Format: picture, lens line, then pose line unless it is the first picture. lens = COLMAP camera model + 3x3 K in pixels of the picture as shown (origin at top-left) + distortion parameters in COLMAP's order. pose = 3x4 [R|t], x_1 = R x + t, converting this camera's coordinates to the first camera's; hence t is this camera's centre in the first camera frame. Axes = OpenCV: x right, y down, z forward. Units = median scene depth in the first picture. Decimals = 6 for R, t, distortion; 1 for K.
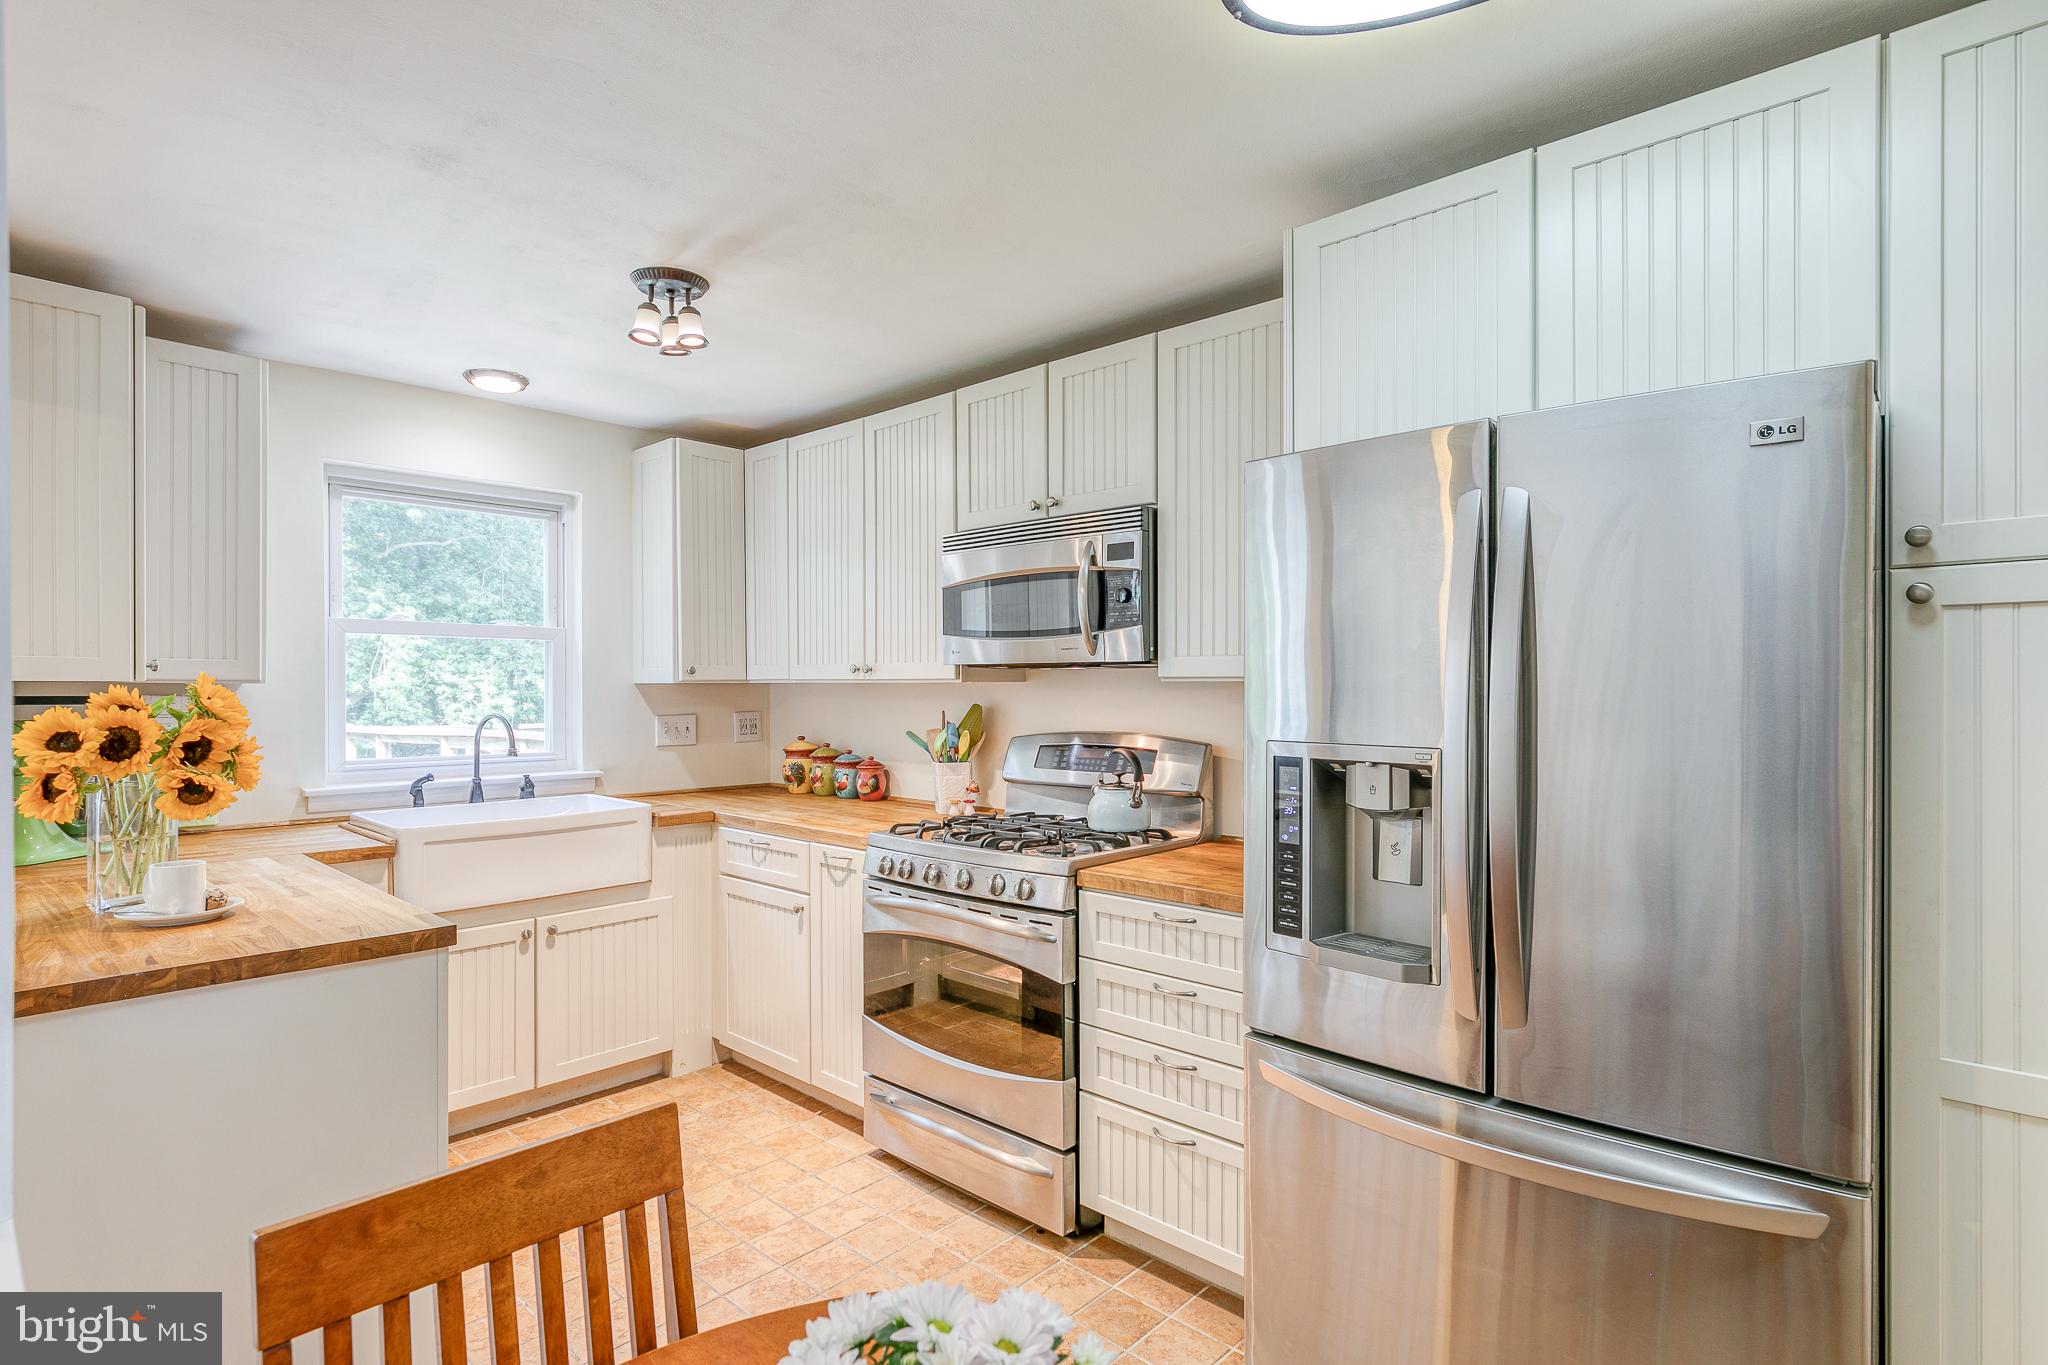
lens RADIAL K [[1013.7, 0, 1022.9], [0, 1013.7, 689.2], [0, 0, 1]] dist [-0.003359, -0.000089]
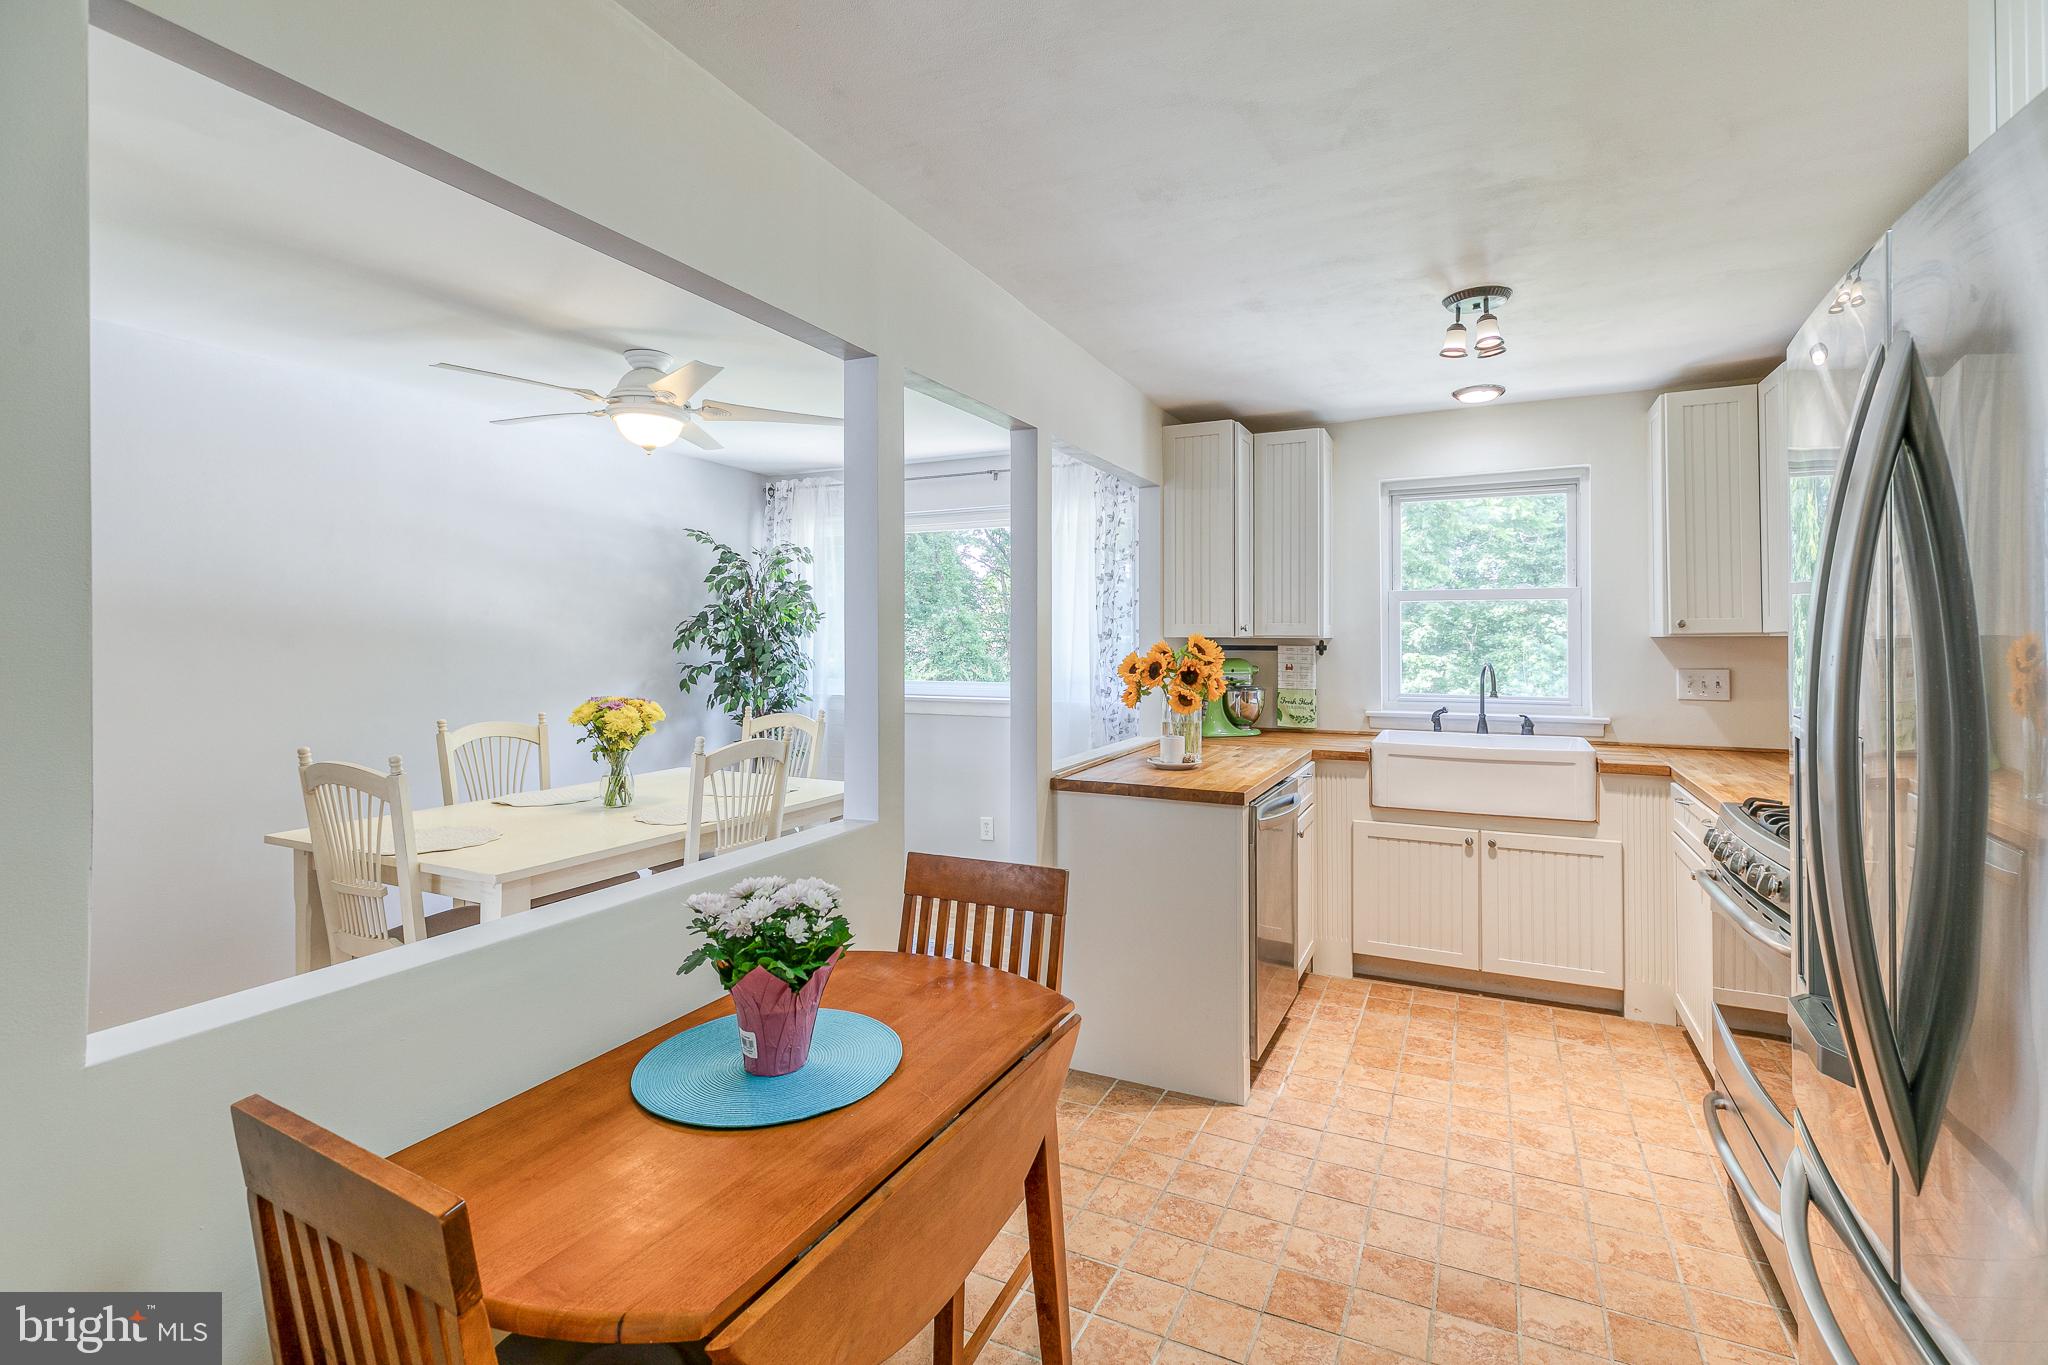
lens RADIAL K [[927.6, 0, 1027.7], [0, 927.6, 626.6], [0, 0, 1]] dist [0.003790, 0.000186]
pose [[0.293439, -0.012713, -0.955893, 0.469276], [-0.001067, 0.999907, -0.013626, -0.003472], [0.955977, 0.005018, 0.293398, 0.164879]]
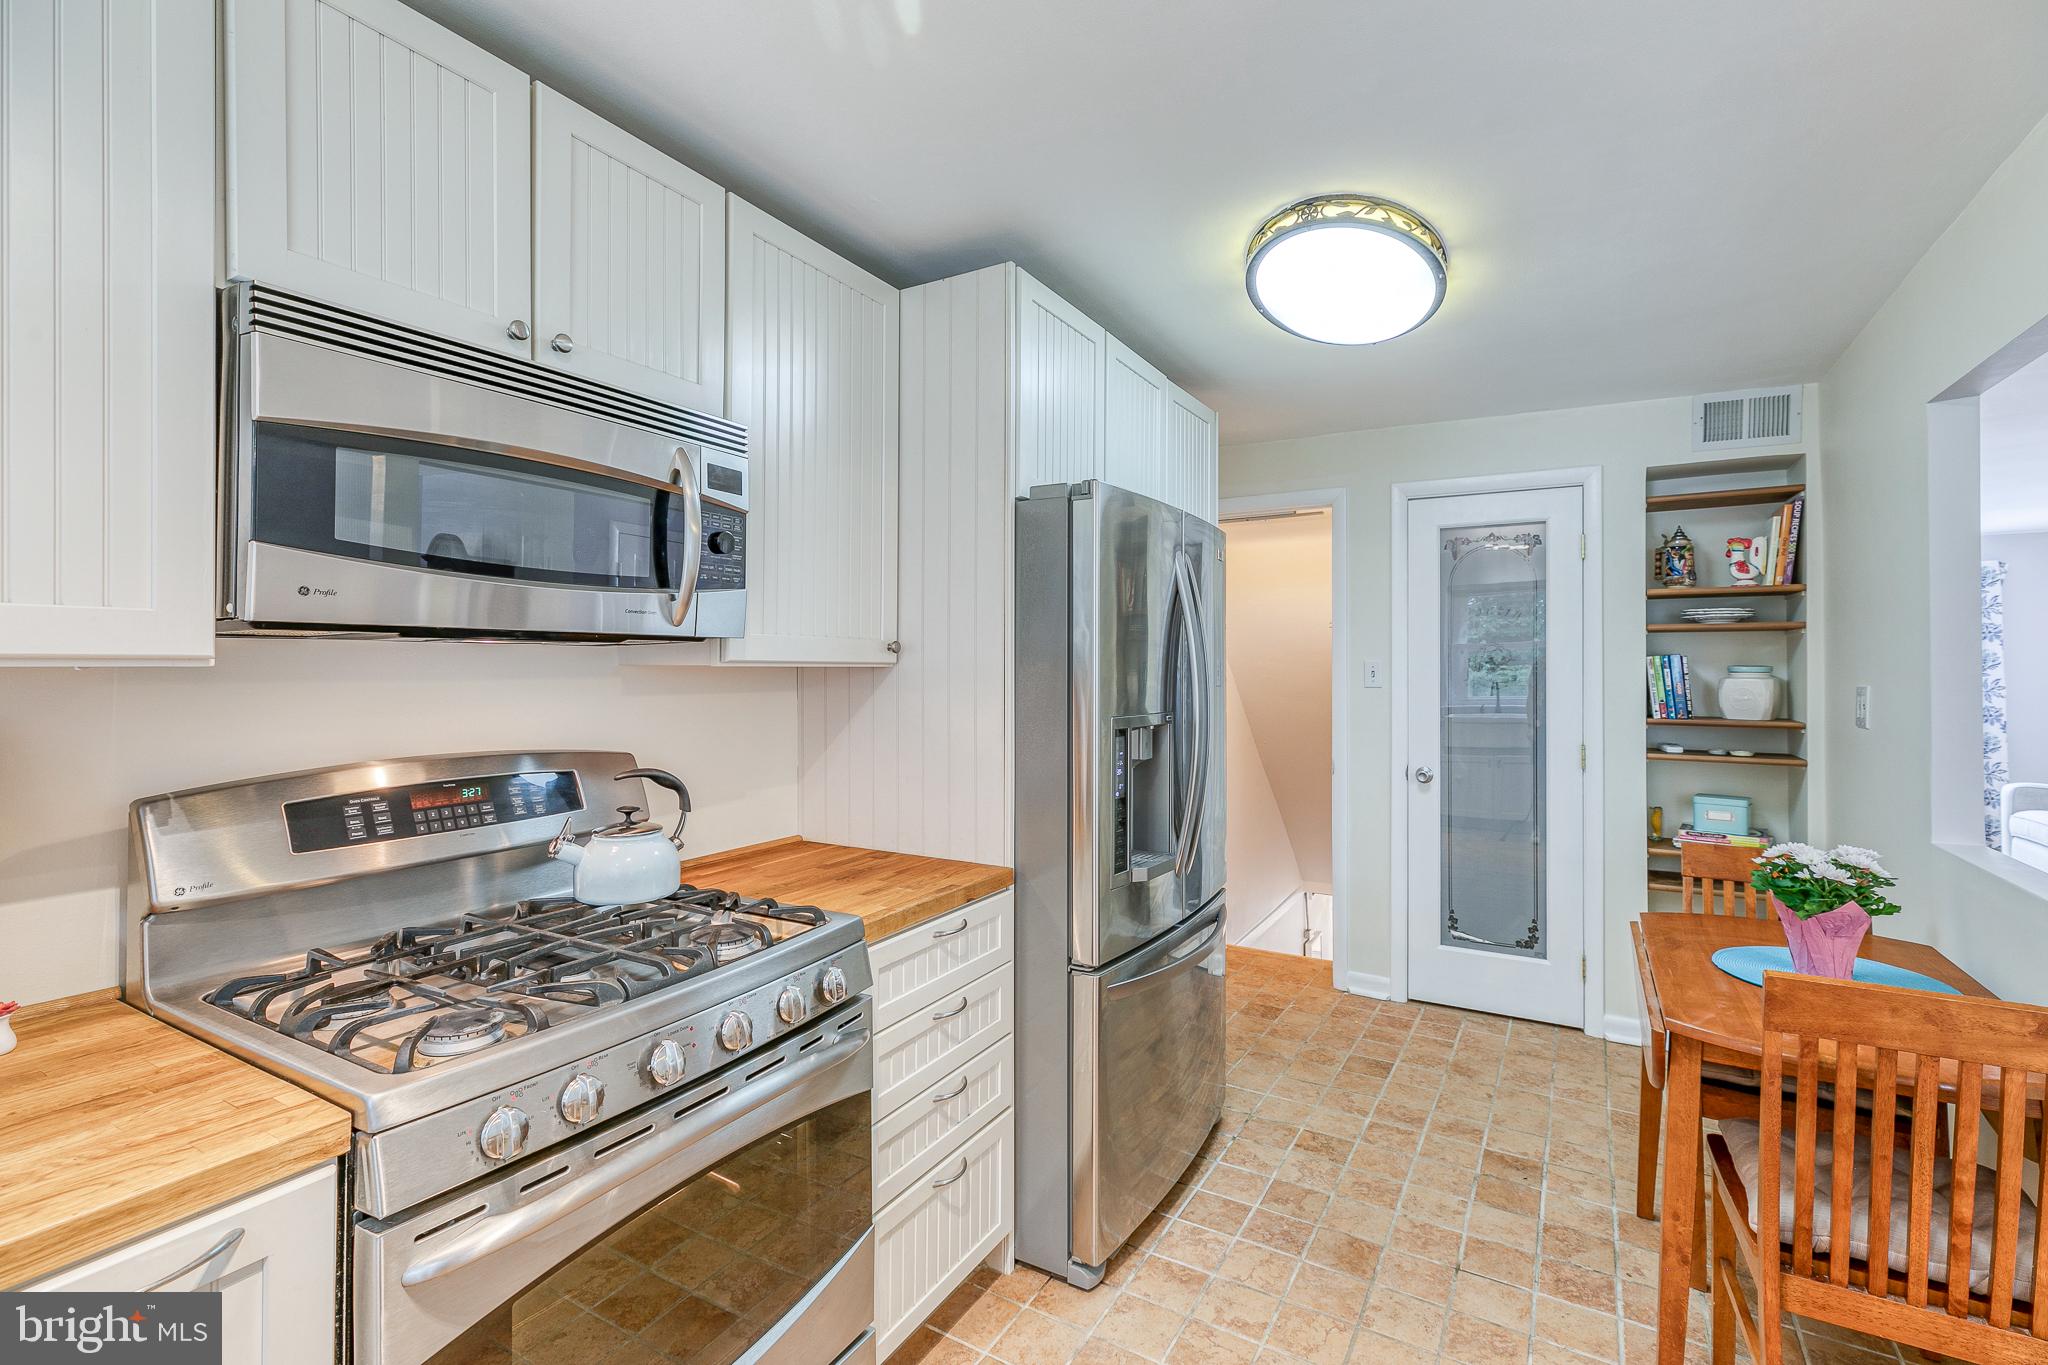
lens RADIAL K [[918.7, 0, 1021.7], [0, 918.7, 672.5], [0, 0, 1]] dist [-0.001022, -0.000237]
pose [[-0.204701, -0.003108, 0.978820, -0.520944], [0.004665, 0.999981, 0.004150, -0.005157], [-0.978813, 0.005416, -0.204683, 0.861829]]
